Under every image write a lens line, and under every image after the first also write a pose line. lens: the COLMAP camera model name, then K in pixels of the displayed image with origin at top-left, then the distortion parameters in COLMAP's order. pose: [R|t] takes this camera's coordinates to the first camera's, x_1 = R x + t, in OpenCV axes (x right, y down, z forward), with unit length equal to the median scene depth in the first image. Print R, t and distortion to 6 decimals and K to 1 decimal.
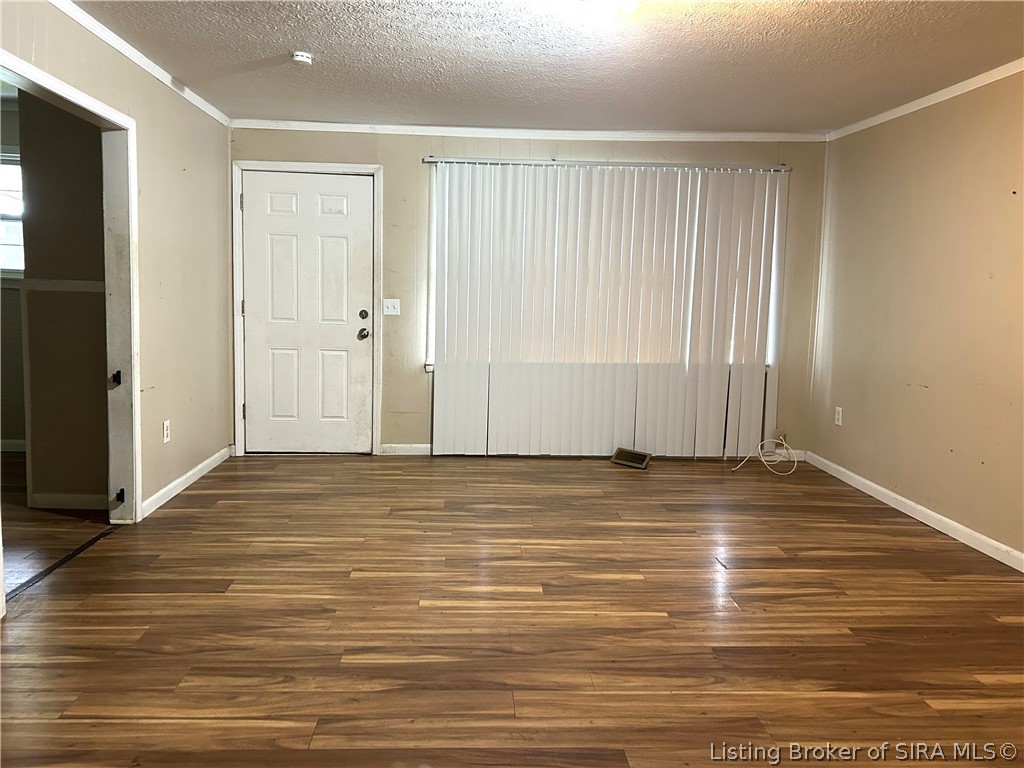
lens RADIAL K [[760.3, 0, 512.0], [0, 760.3, 384.0], [0, 0, 1]] dist [0.070244, -0.117172]
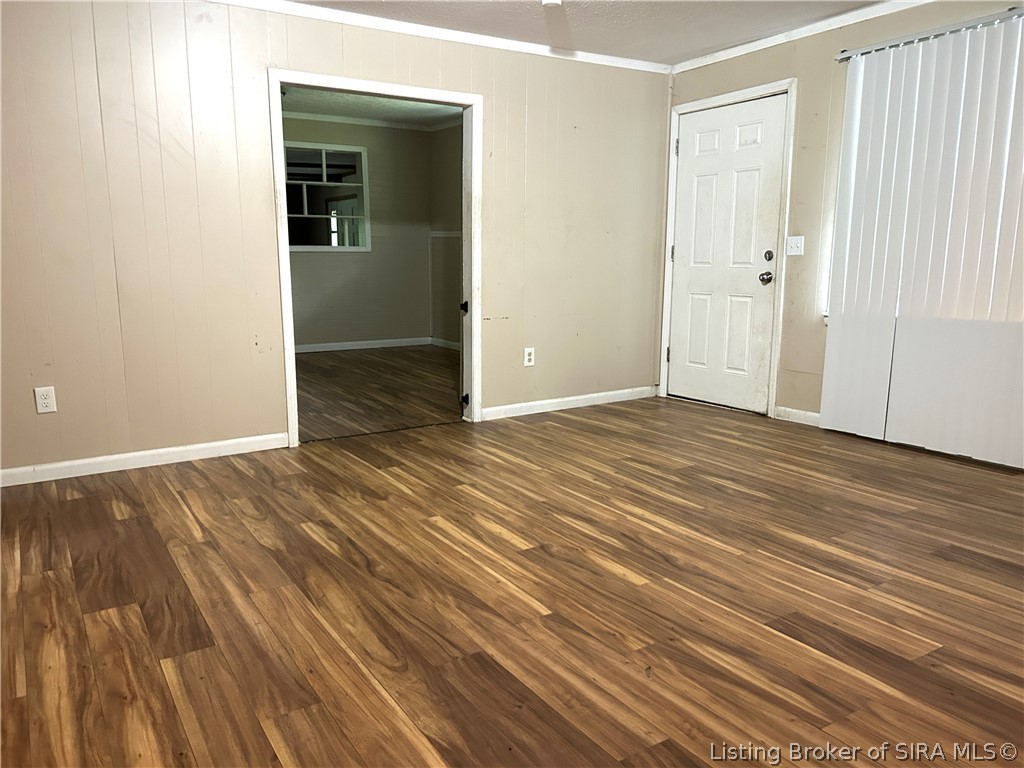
lens RADIAL K [[771.4, 0, 510.9], [0, 771.4, 372.1], [0, 0, 1]] dist [0.107684, -0.187167]
pose [[0.487838, 0.104788, -0.866622, 0.657778], [-0.082629, 0.993855, 0.073659, 0.000382], [0.869015, 0.035674, 0.493498, 0.441222]]
